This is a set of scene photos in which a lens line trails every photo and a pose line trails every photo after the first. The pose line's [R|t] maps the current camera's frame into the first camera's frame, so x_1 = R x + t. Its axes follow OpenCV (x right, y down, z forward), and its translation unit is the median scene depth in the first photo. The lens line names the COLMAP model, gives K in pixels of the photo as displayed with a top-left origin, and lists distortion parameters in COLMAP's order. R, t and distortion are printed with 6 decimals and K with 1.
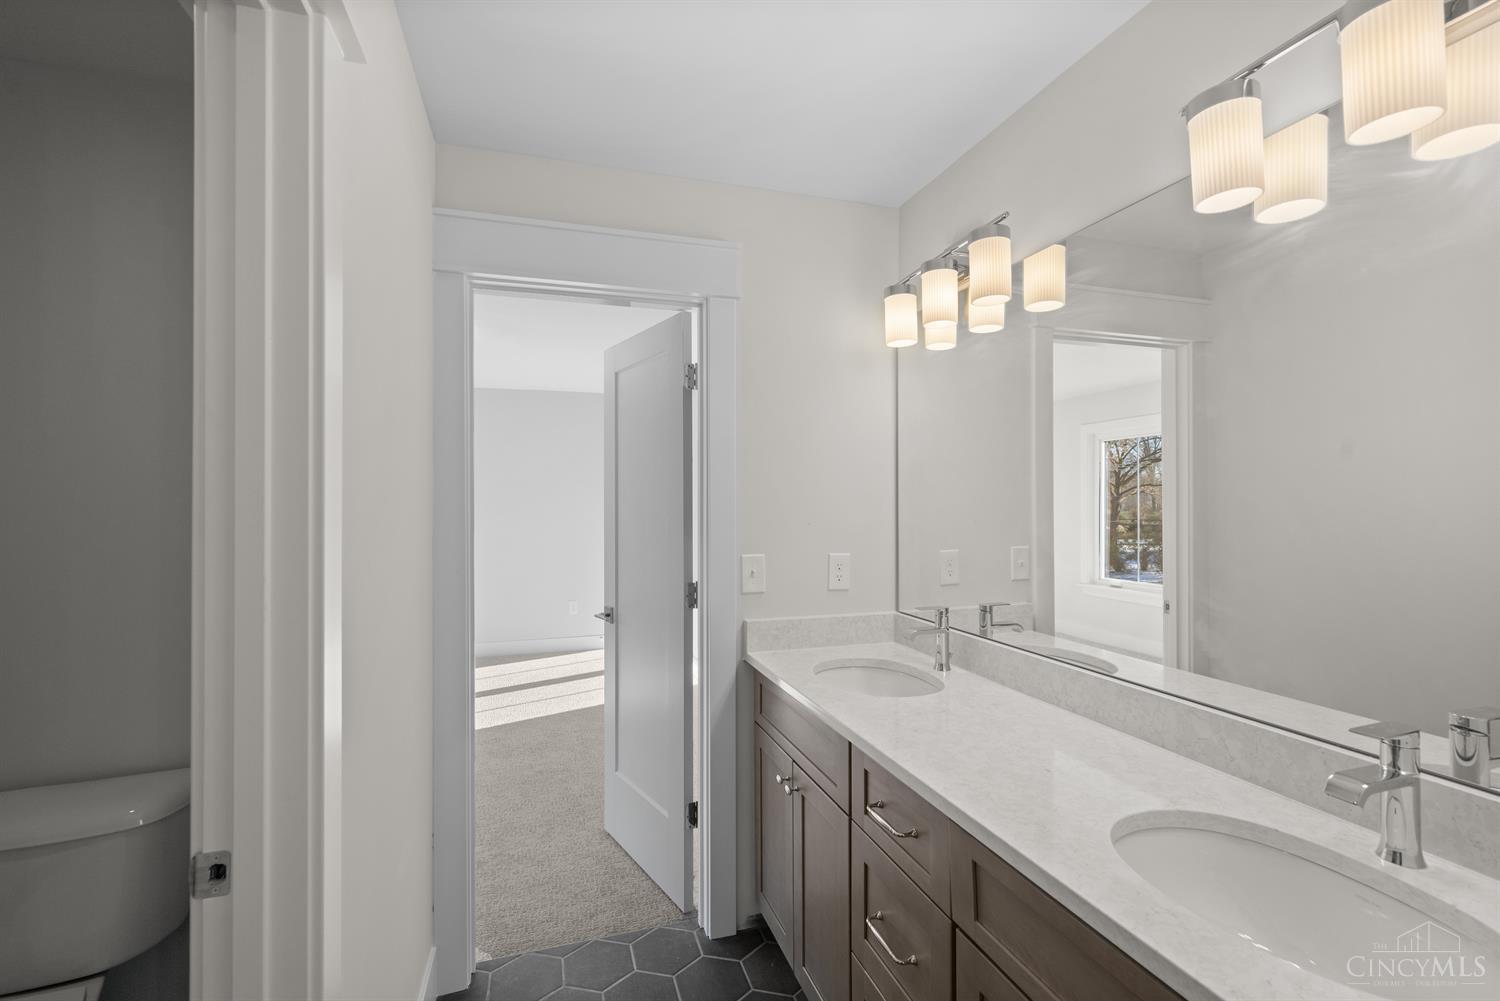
lens RADIAL K [[651.0, 0, 751.7], [0, 651.0, 498.9], [0, 0, 1]] dist [0.000686, -0.000193]
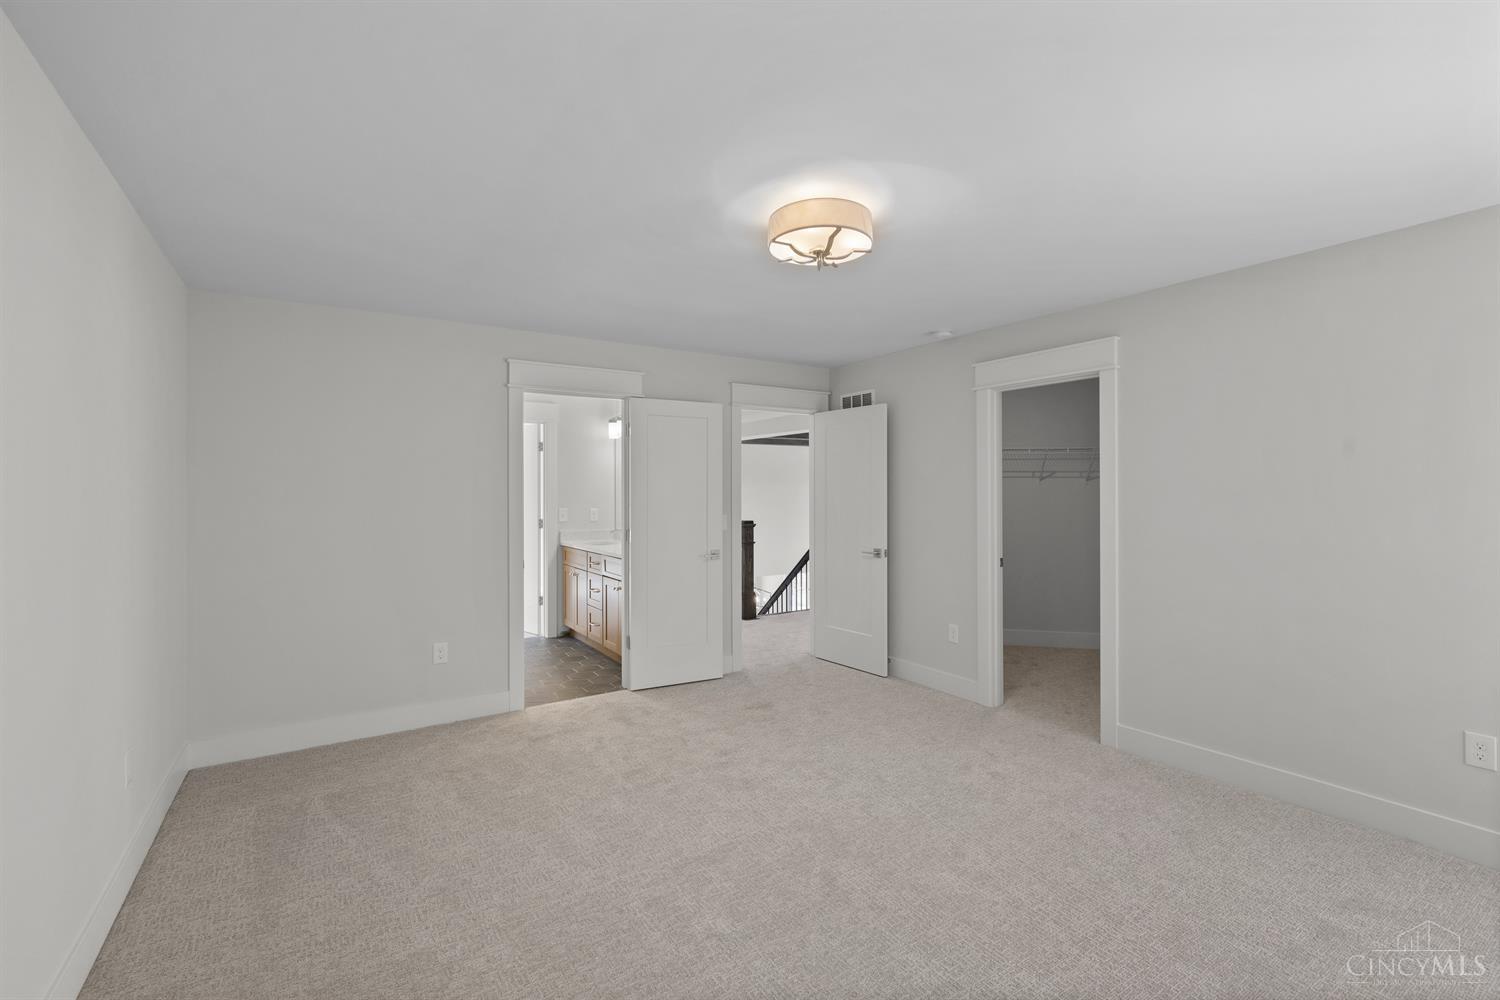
lens RADIAL K [[651.0, 0, 748.2], [0, 651.0, 497.8], [0, 0, 1]] dist [0.000686, -0.000193]
pose [[0.963881, -0.002072, 0.266326, 0.025786], [-0.000188, 0.999964, 0.008462, 0.010192], [-0.266334, -0.008206, 0.963846, -1.999794]]
